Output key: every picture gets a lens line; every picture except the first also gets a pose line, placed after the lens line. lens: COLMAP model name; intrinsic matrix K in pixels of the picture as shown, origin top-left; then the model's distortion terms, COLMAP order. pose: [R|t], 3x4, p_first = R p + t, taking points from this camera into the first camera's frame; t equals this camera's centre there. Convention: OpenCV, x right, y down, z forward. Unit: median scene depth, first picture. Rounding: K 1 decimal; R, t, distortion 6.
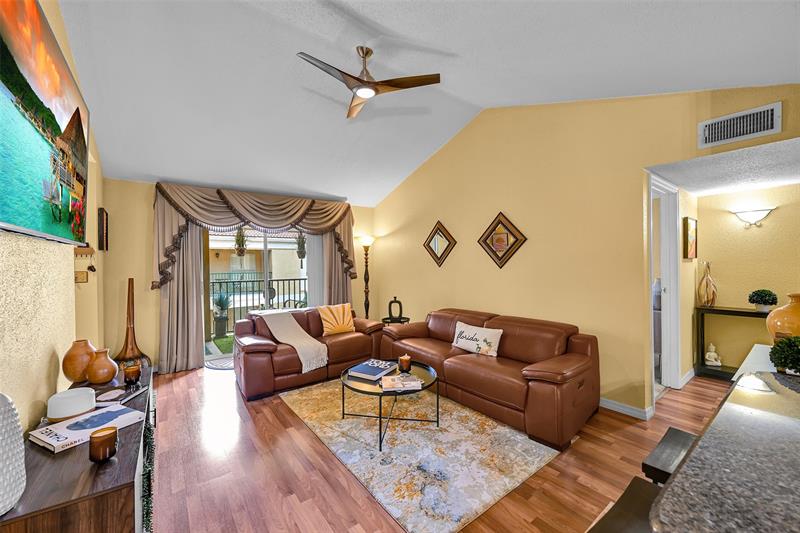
lens RADIAL K [[316.9, 0, 398.2], [0, 316.9, 265.5], [0, 0, 1]] dist [-0.000871, -0.000053]
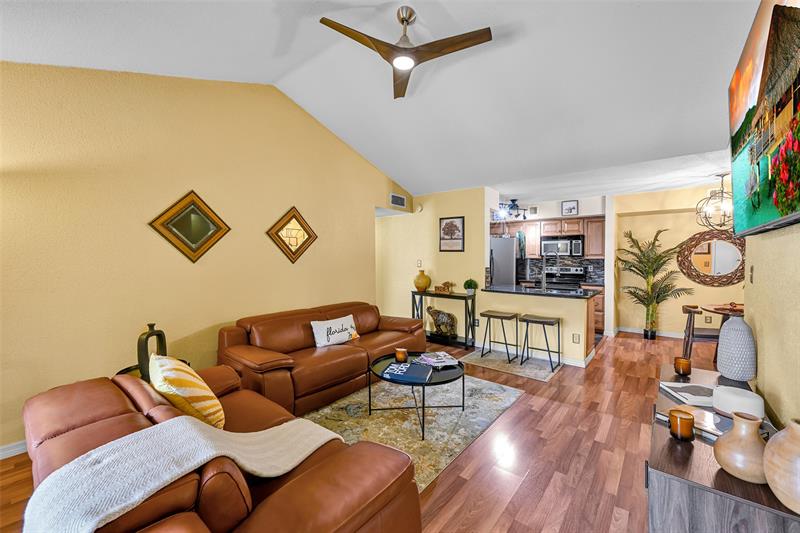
lens RADIAL K [[316.9, 0, 398.1], [0, 316.9, 261.7], [0, 0, 1]] dist [-0.000871, -0.000053]
pose [[-0.225466, -0.001733, 0.974250, -0.731994], [0.003504, 0.999991, 0.002589, 0.003165], [-0.974245, 0.003998, -0.225458, 0.933594]]
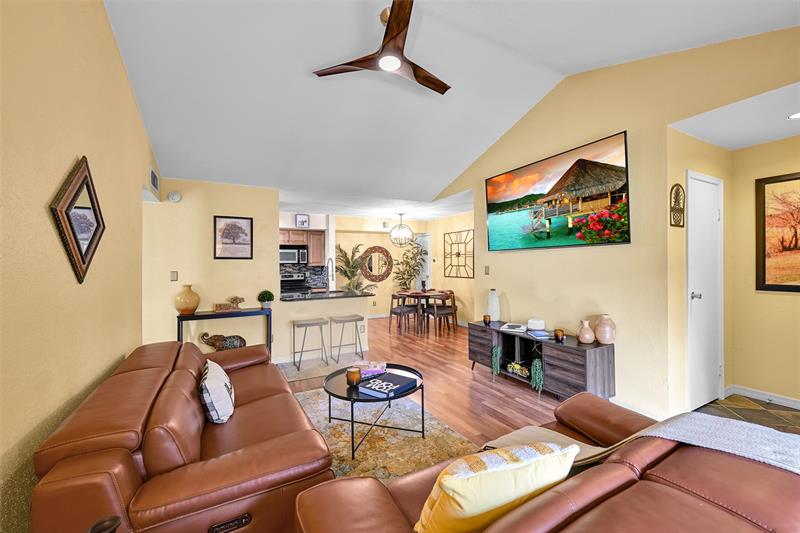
lens RADIAL K [[316.9, 0, 396.3], [0, 316.9, 265.3], [0, 0, 1]] dist [-0.000871, -0.000053]
pose [[-0.987101, 0.023709, 0.158333, -0.187040], [0.025227, 0.999653, 0.007580, -0.008610], [-0.158098, 0.011476, -0.987357, 1.408708]]
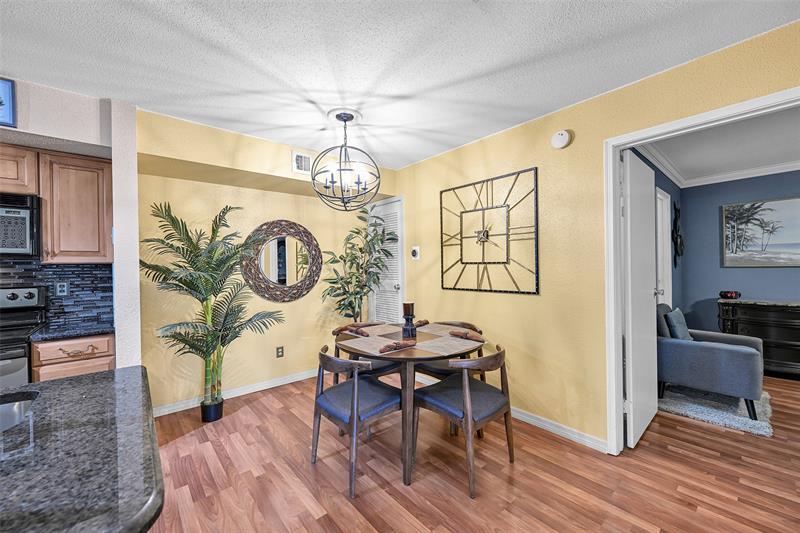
lens RADIAL K [[316.9, 0, 394.6], [0, 316.9, 266.5], [0, 0, 1]] dist [-0.000871, -0.000053]
pose [[-0.997819, 0.028456, -0.059562, 0.013823], [0.028208, 0.999590, 0.005000, 0.016194], [0.059680, 0.003309, -0.998212, 0.266068]]
